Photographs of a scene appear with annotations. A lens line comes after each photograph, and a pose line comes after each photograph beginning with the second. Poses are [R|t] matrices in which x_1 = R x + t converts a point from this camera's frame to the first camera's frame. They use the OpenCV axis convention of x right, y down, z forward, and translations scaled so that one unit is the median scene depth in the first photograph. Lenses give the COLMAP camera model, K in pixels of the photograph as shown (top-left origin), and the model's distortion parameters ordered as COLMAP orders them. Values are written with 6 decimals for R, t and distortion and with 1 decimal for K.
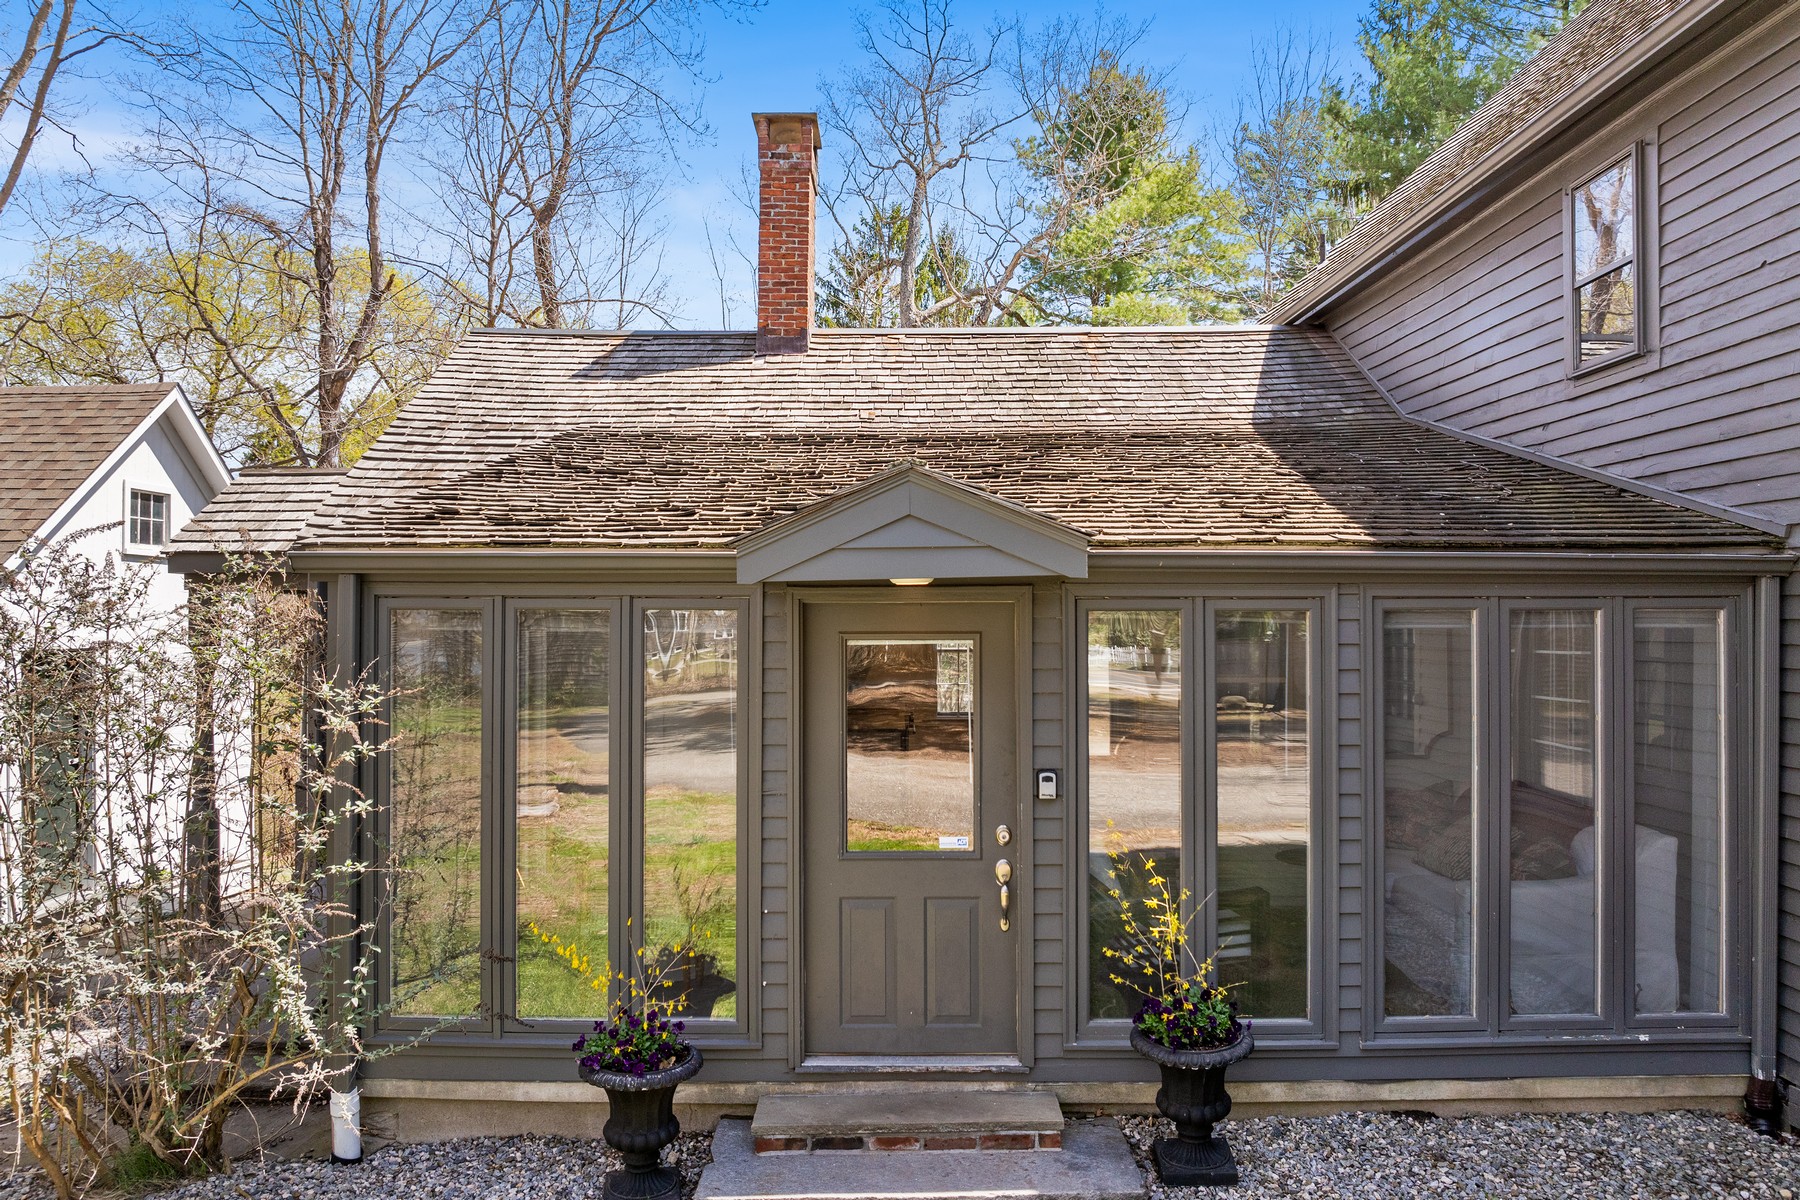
lens RADIAL K [[1272.3, 0, 902.0], [0, 1272.3, 598.8], [0, 0, 1]] dist [-0.030433, 0.000186]
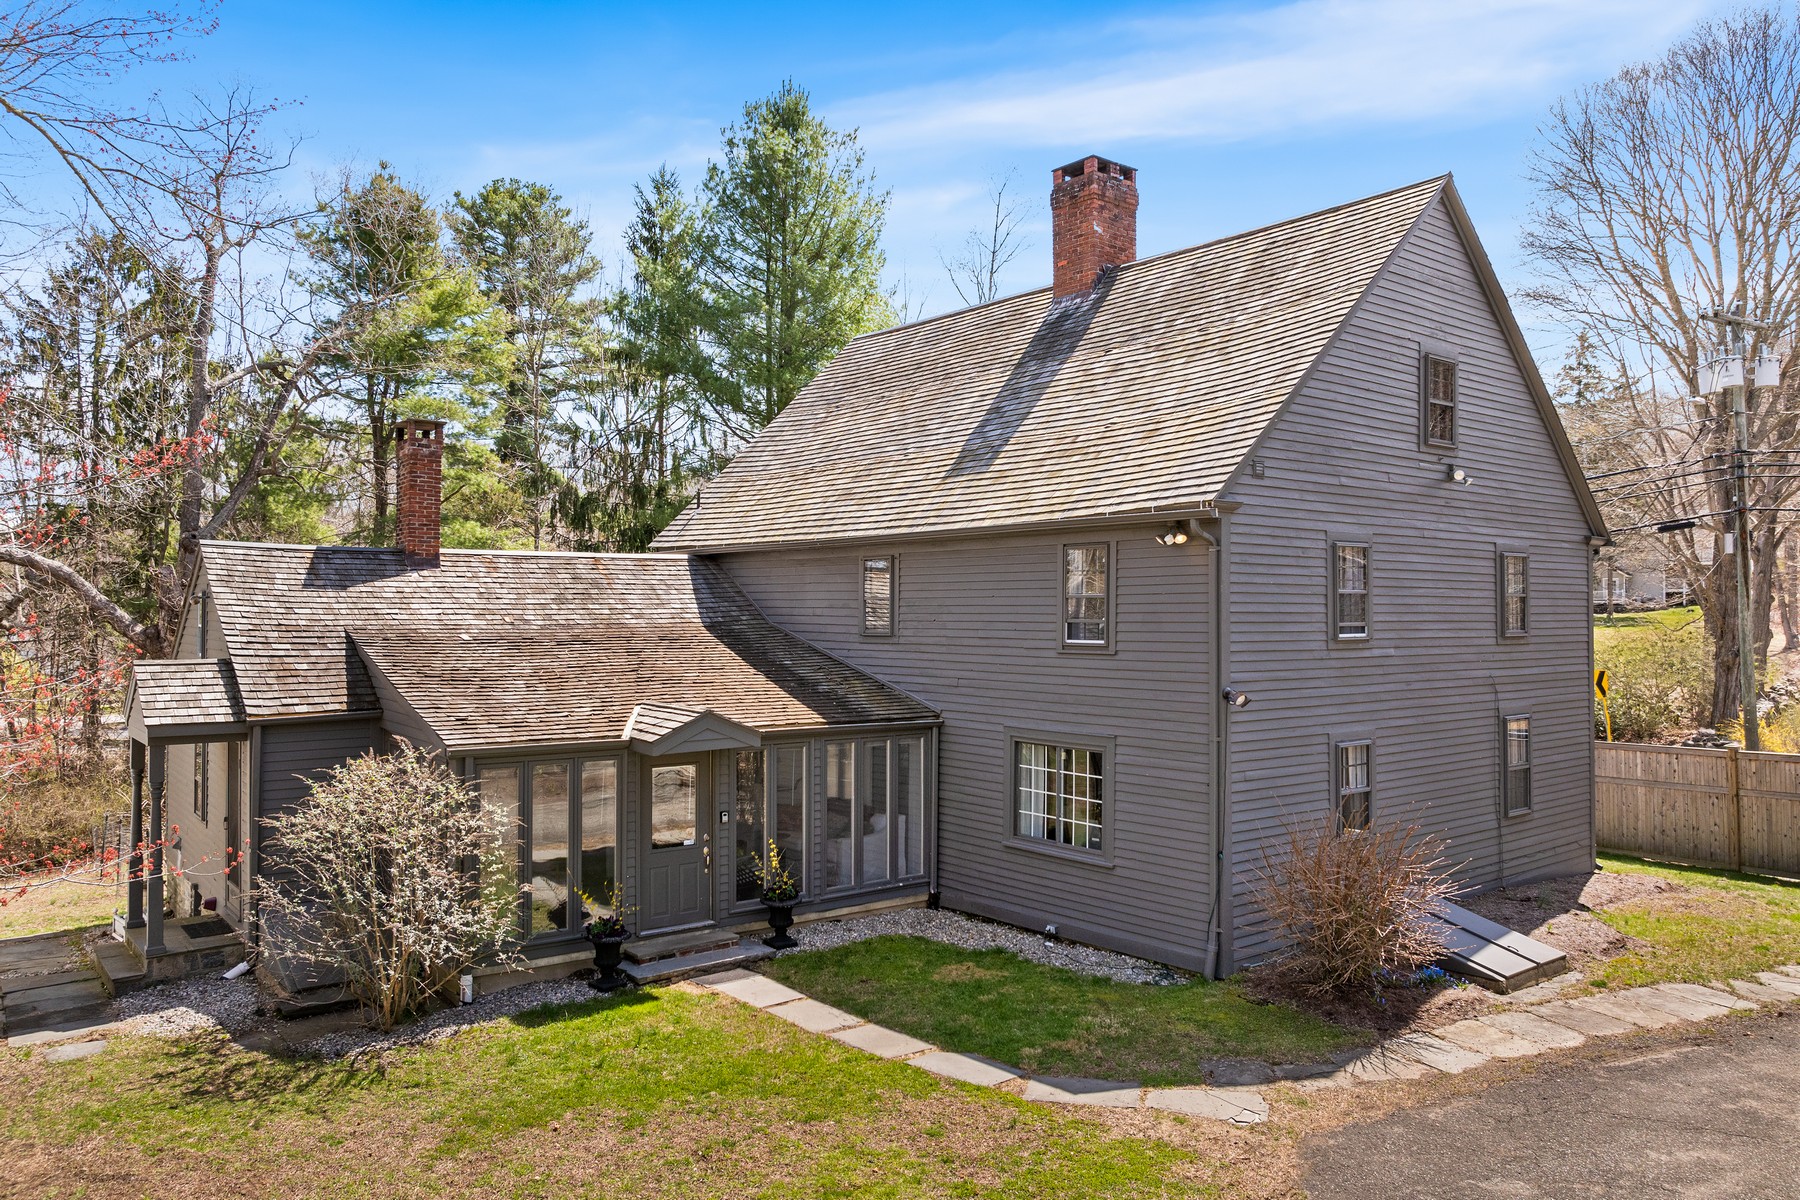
lens RADIAL K [[1272.3, 0, 902.2], [0, 1272.3, 596.1], [0, 0, 1]] dist [-0.030433, 0.000186]
pose [[0.792503, 0.009753, 0.609790, -1.233877], [-0.006459, 0.999950, -0.007599, -0.304523], [-0.609834, 0.002083, 0.792526, -1.371343]]
